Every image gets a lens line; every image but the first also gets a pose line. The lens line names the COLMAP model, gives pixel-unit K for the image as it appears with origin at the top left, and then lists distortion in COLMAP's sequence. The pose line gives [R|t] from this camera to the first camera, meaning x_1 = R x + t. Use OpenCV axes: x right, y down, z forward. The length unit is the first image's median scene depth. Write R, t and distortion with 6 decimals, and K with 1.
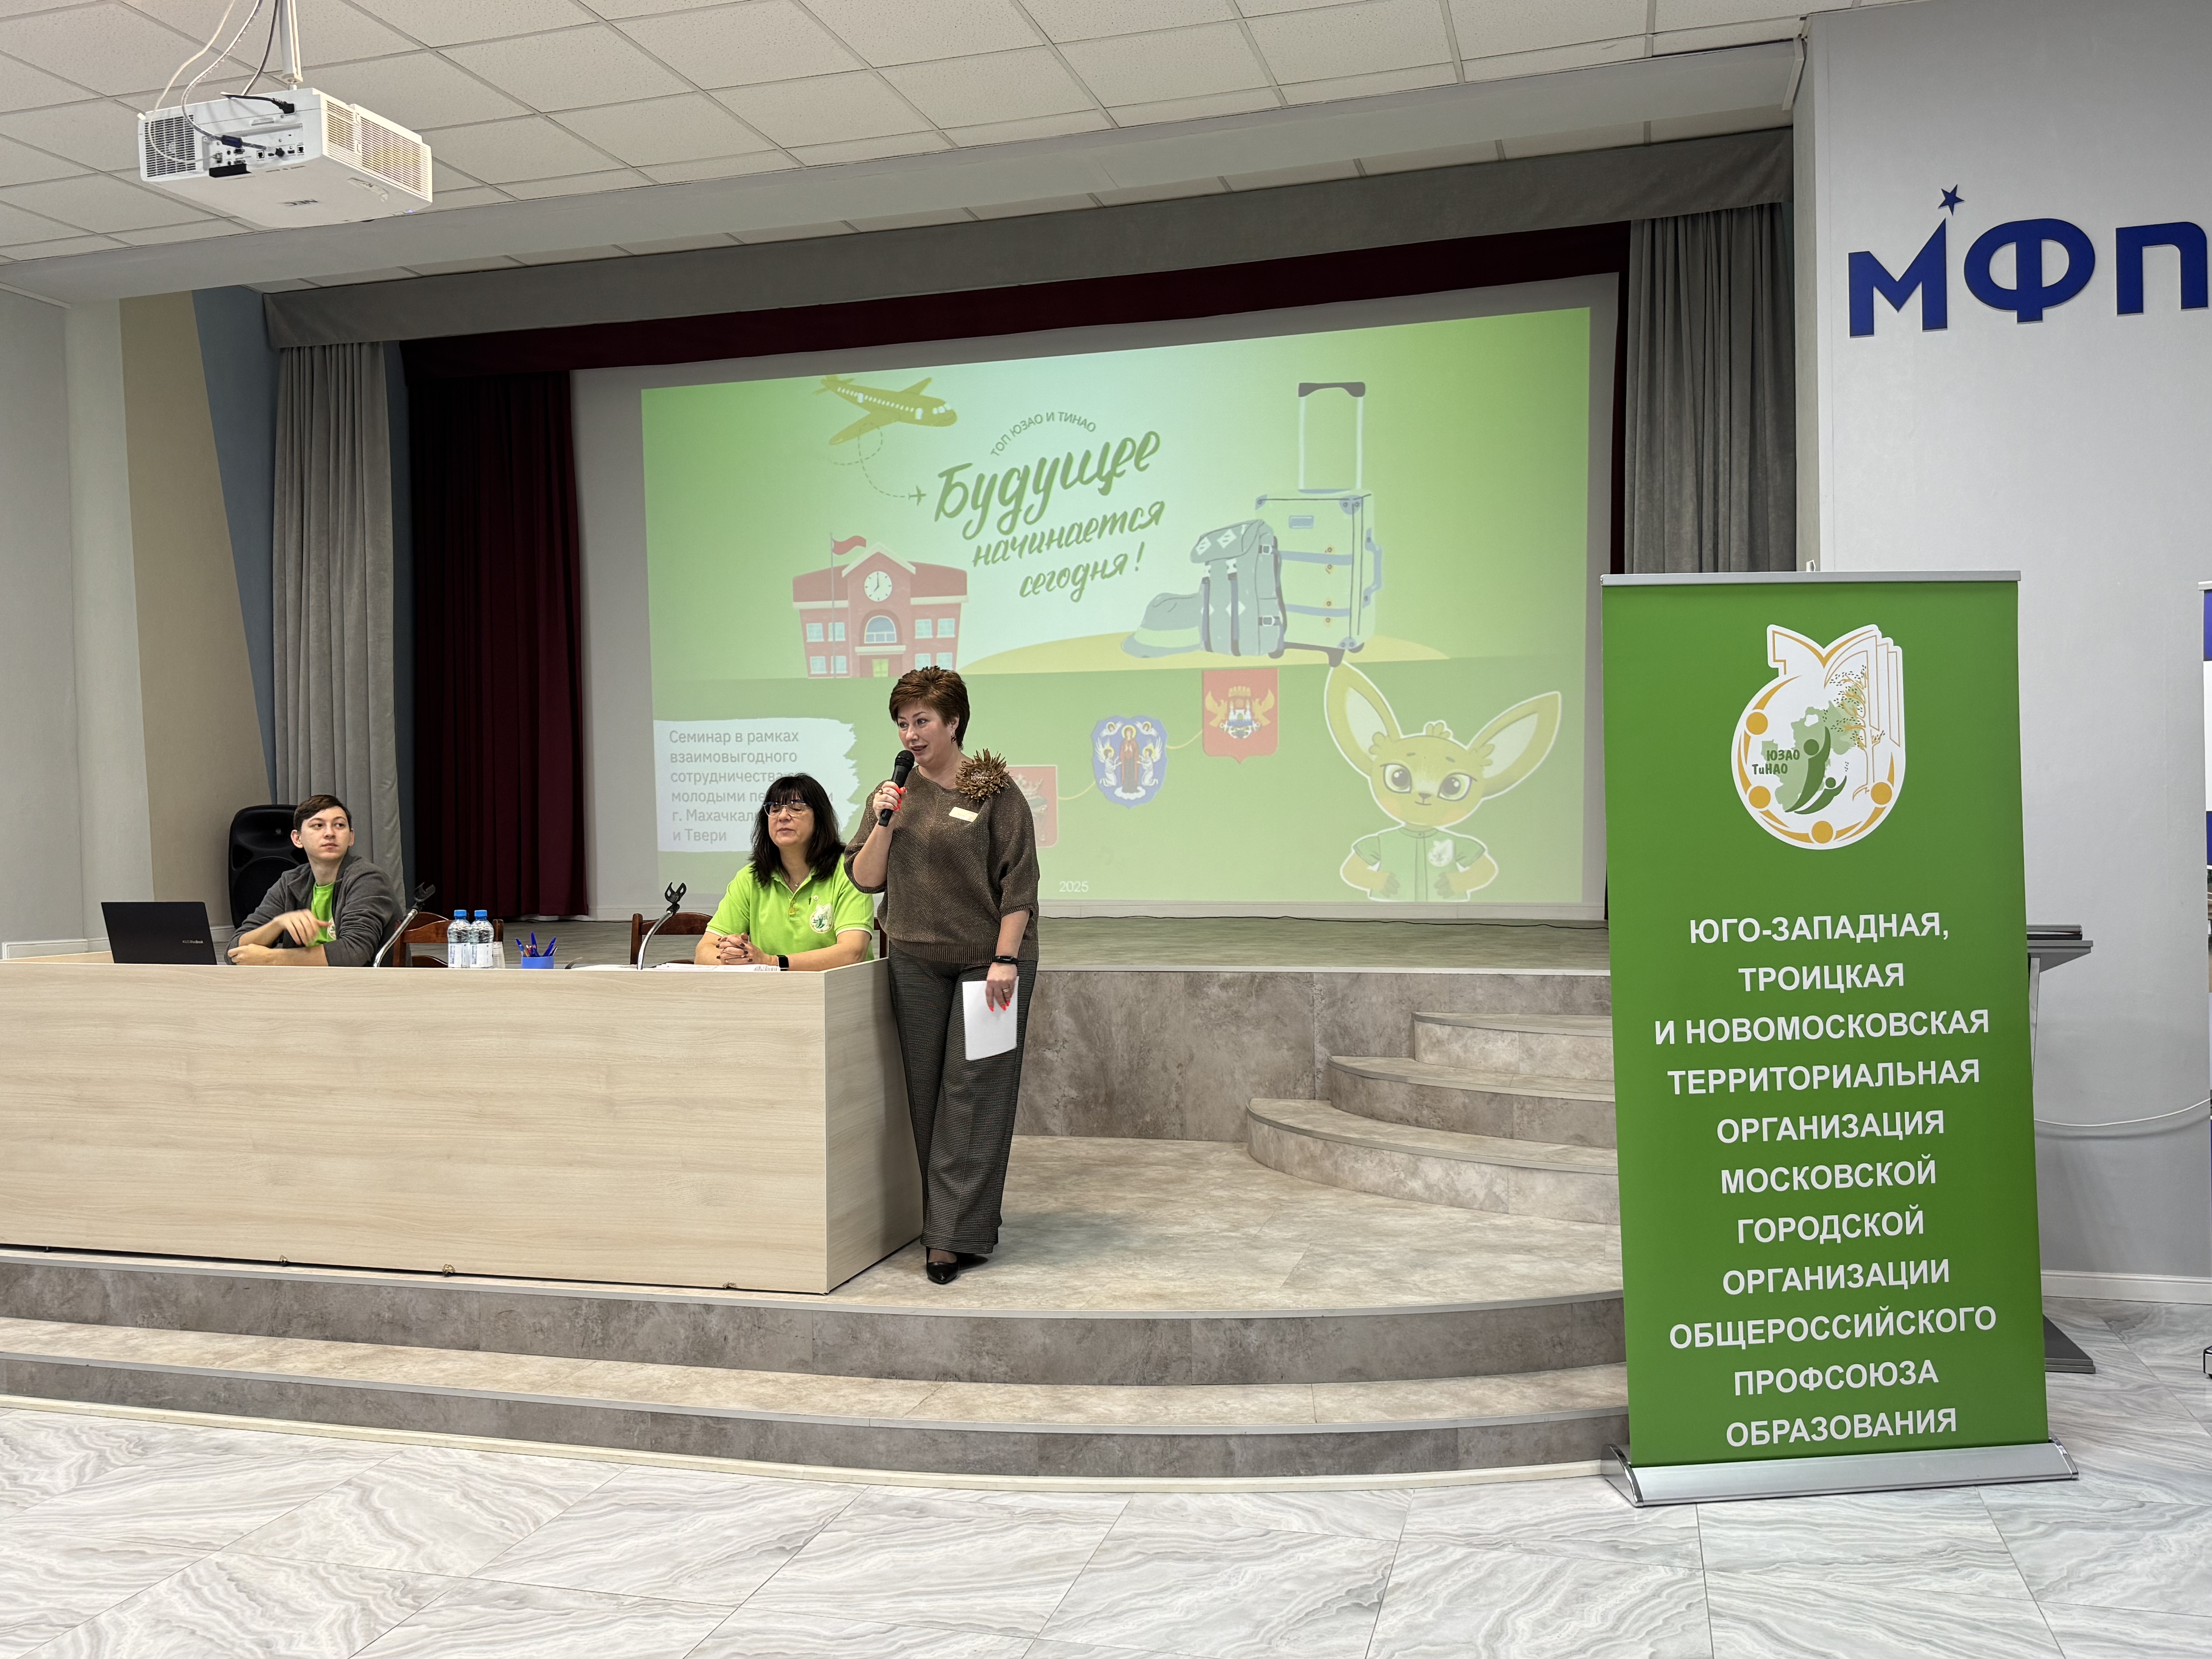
lens RADIAL K [[1850.2, 0, 1118.7], [0, 1850.2, 833.0], [0, 0, 1]] dist [0.076464, -0.098946]
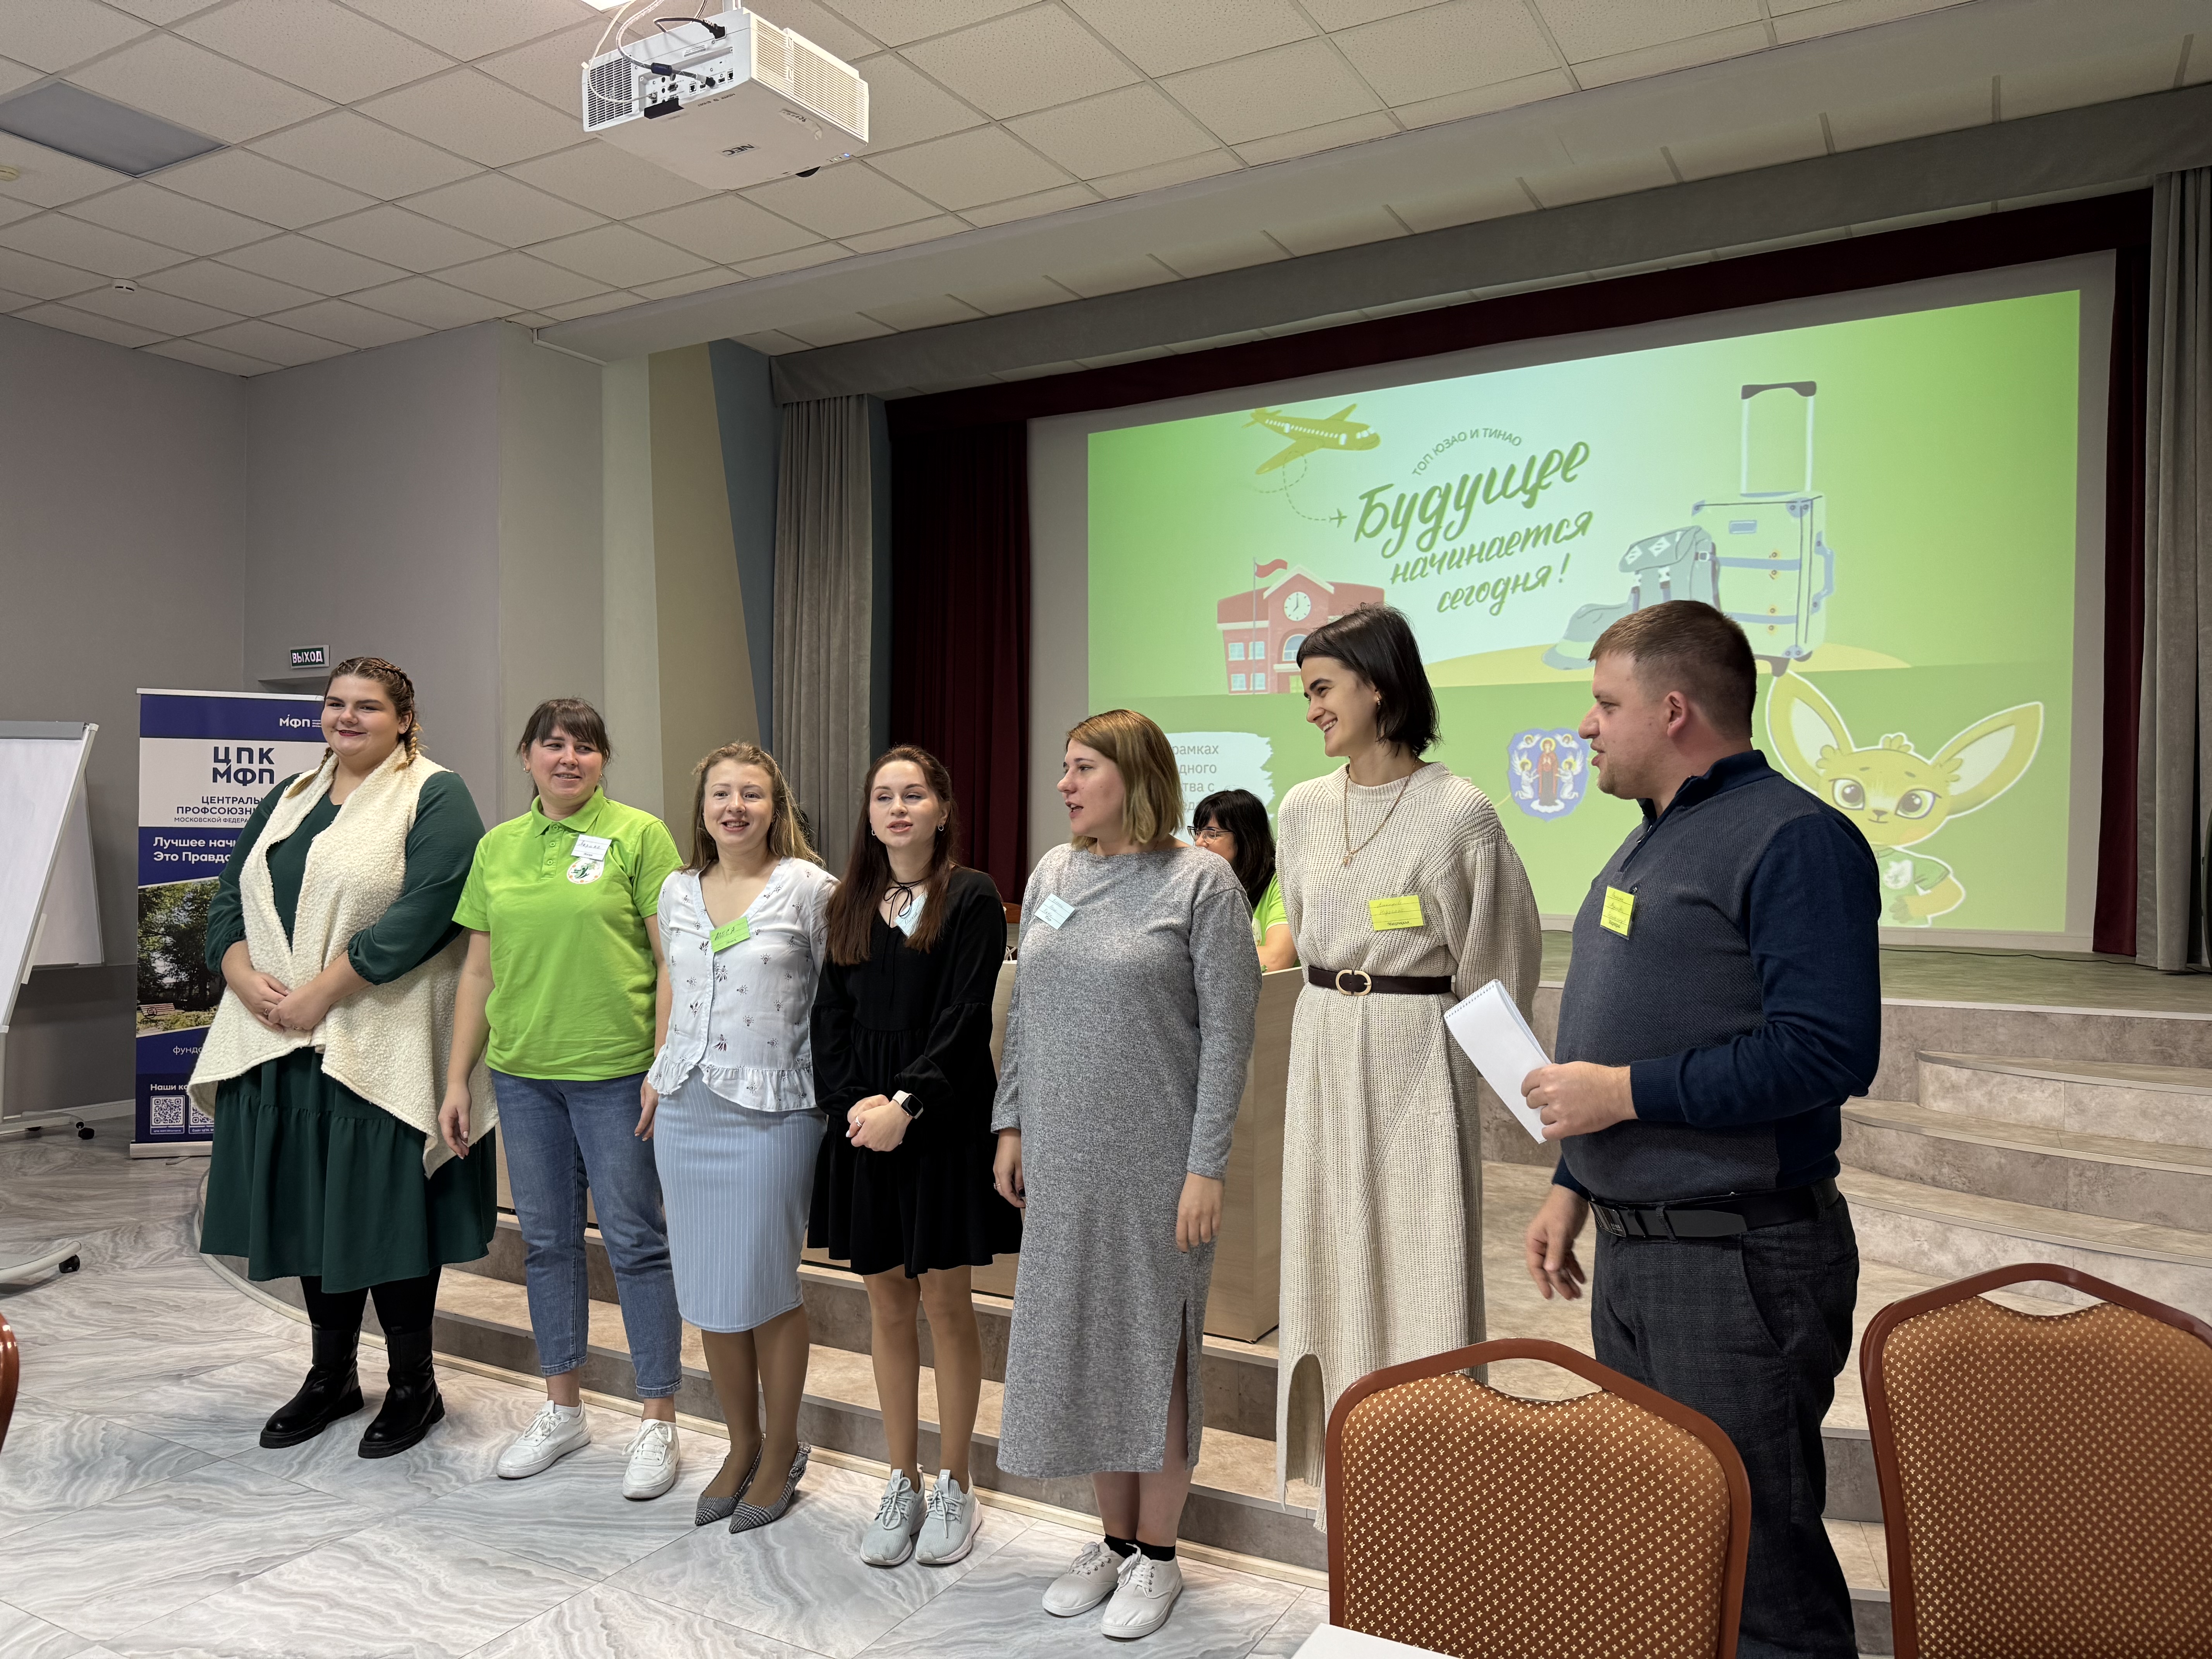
lens RADIAL K [[1572.6, 0, 1104.7], [0, 1572.6, 830.6], [0, 0, 1]] dist [0.043983, -0.050366]
pose [[0.971662, 0.020522, -0.235481, -0.046852], [-0.023726, 0.999660, -0.010782, 0.012146], [0.235179, 0.016064, 0.971819, 0.216051]]
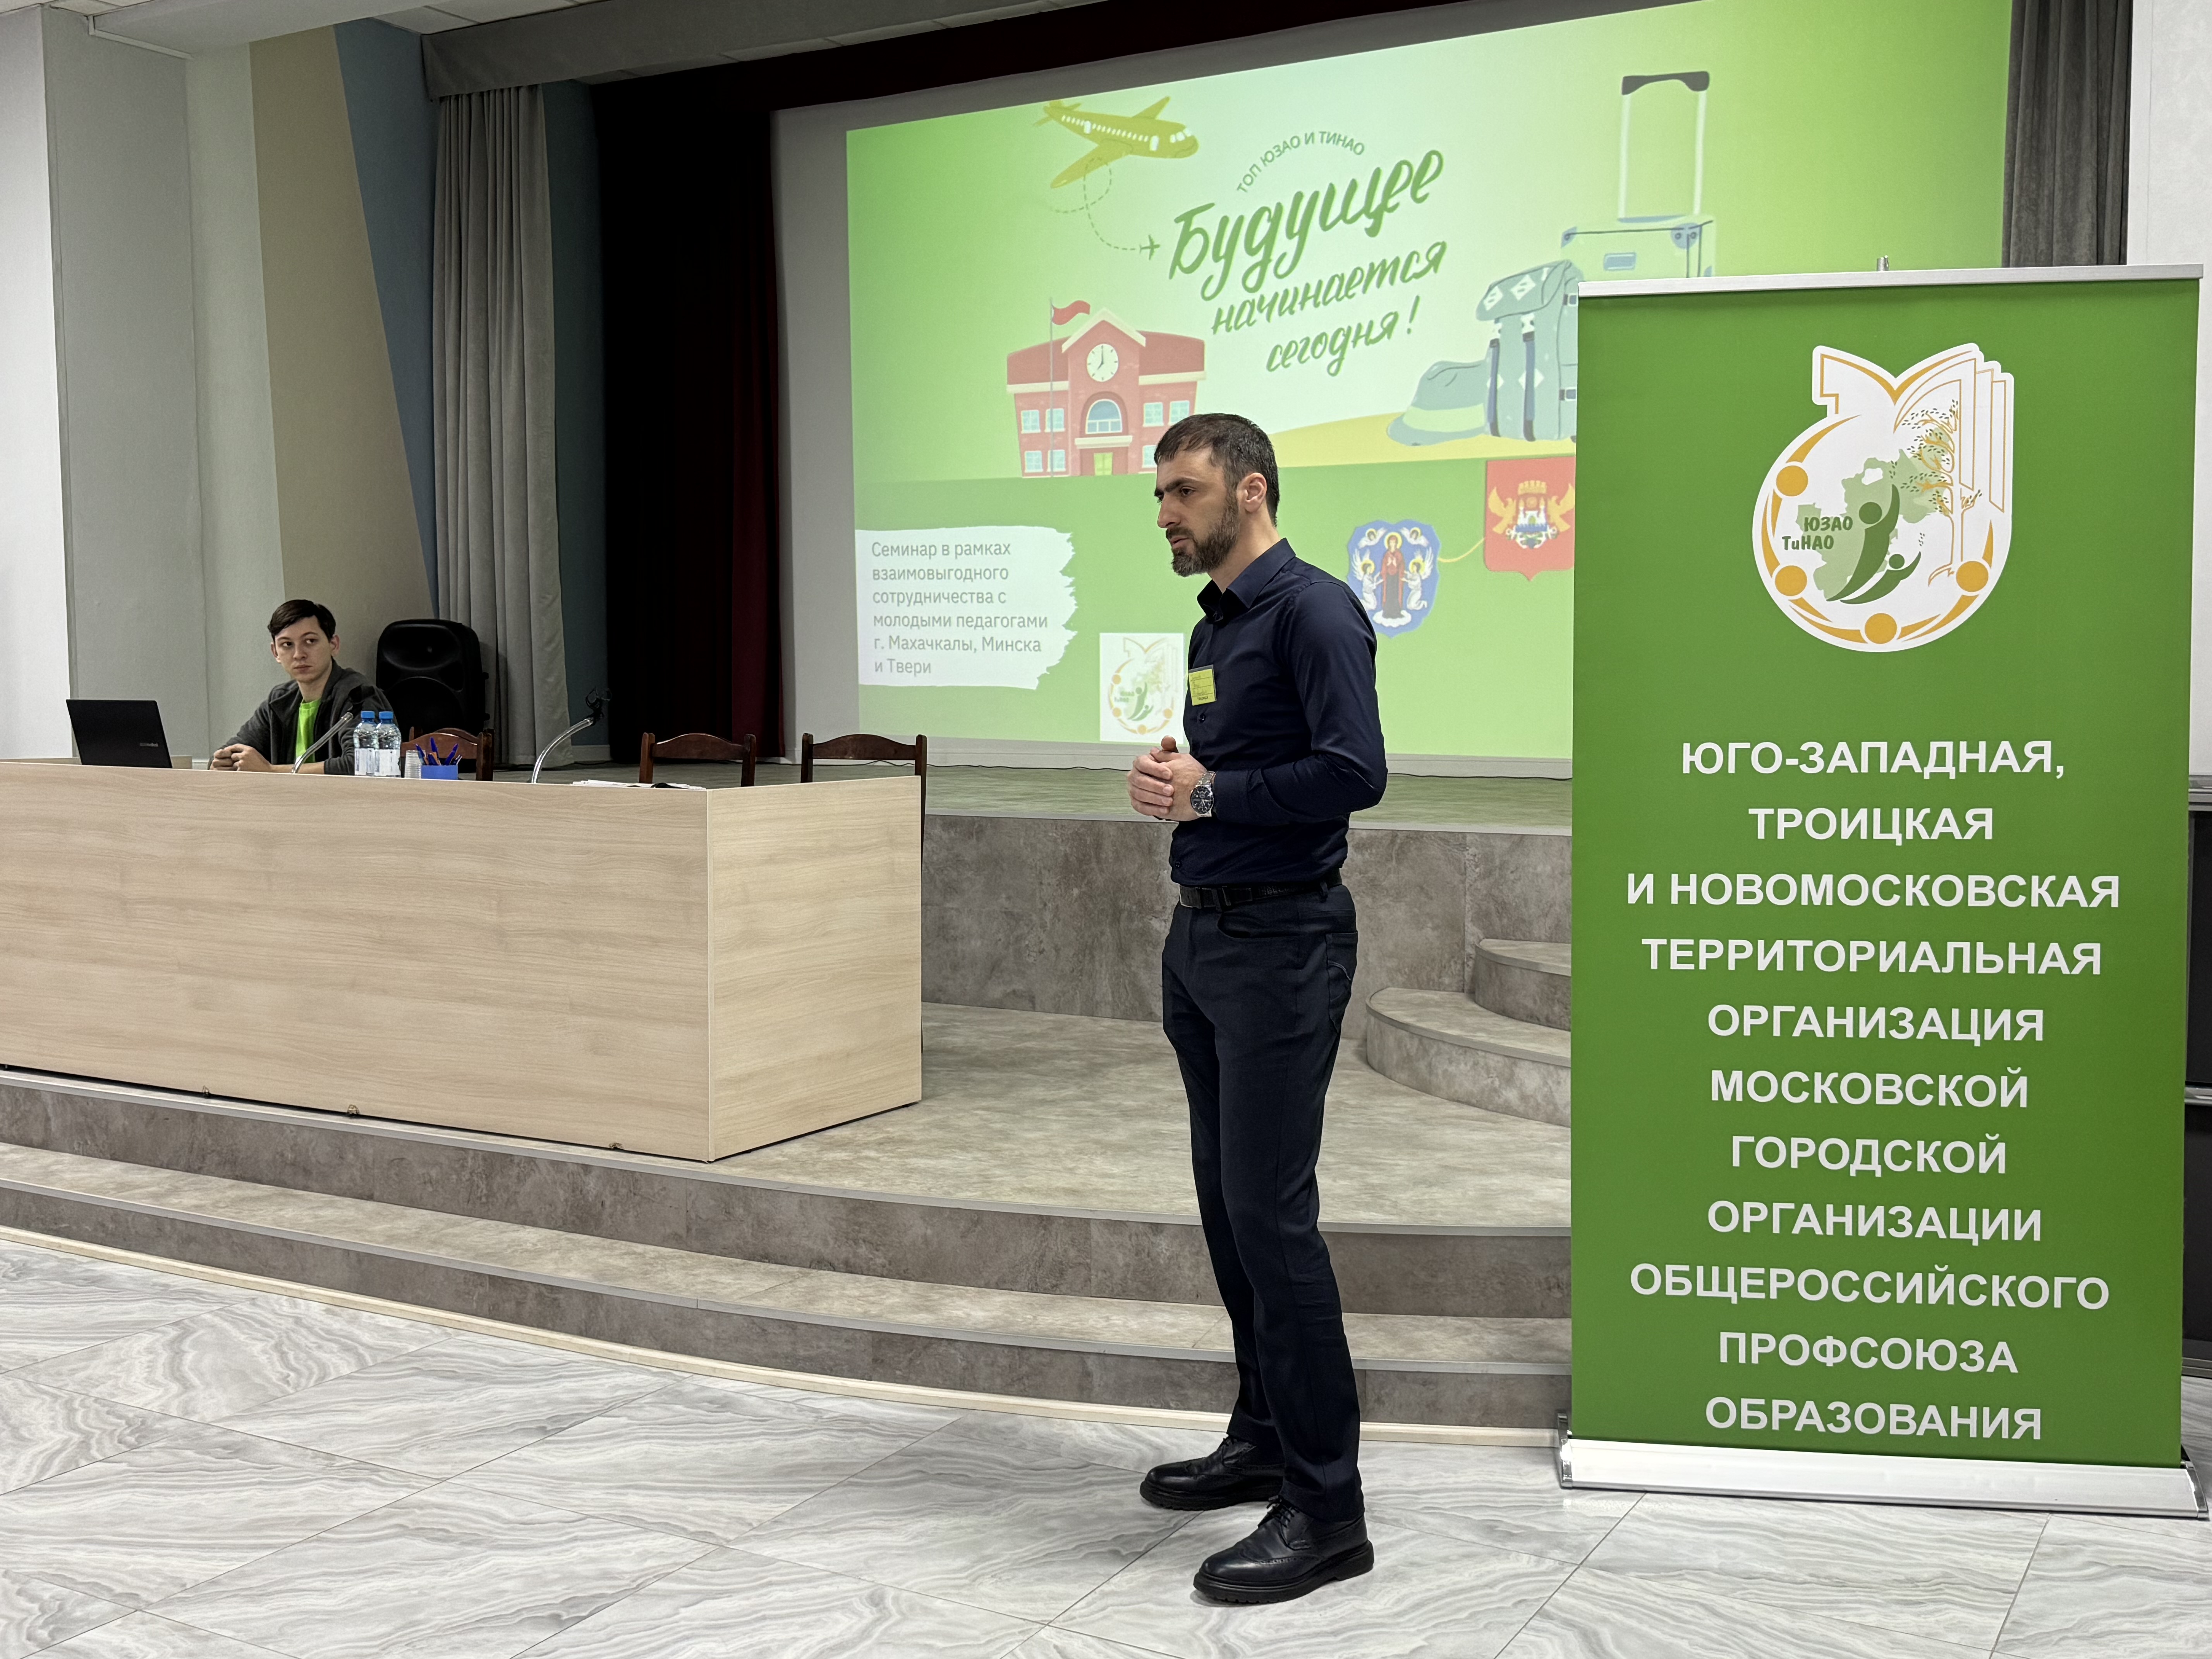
lens RADIAL K [[2278.7, 0, 1085.2], [0, 2278.7, 838.9], [0, 0, 1]] dist [0.080676, 0.000000]
pose [[0.967832, 0.034732, -0.249188, 0.233902], [-0.019358, 0.997770, 0.063884, 0.023667], [0.250851, -0.057005, 0.966346, 0.024924]]
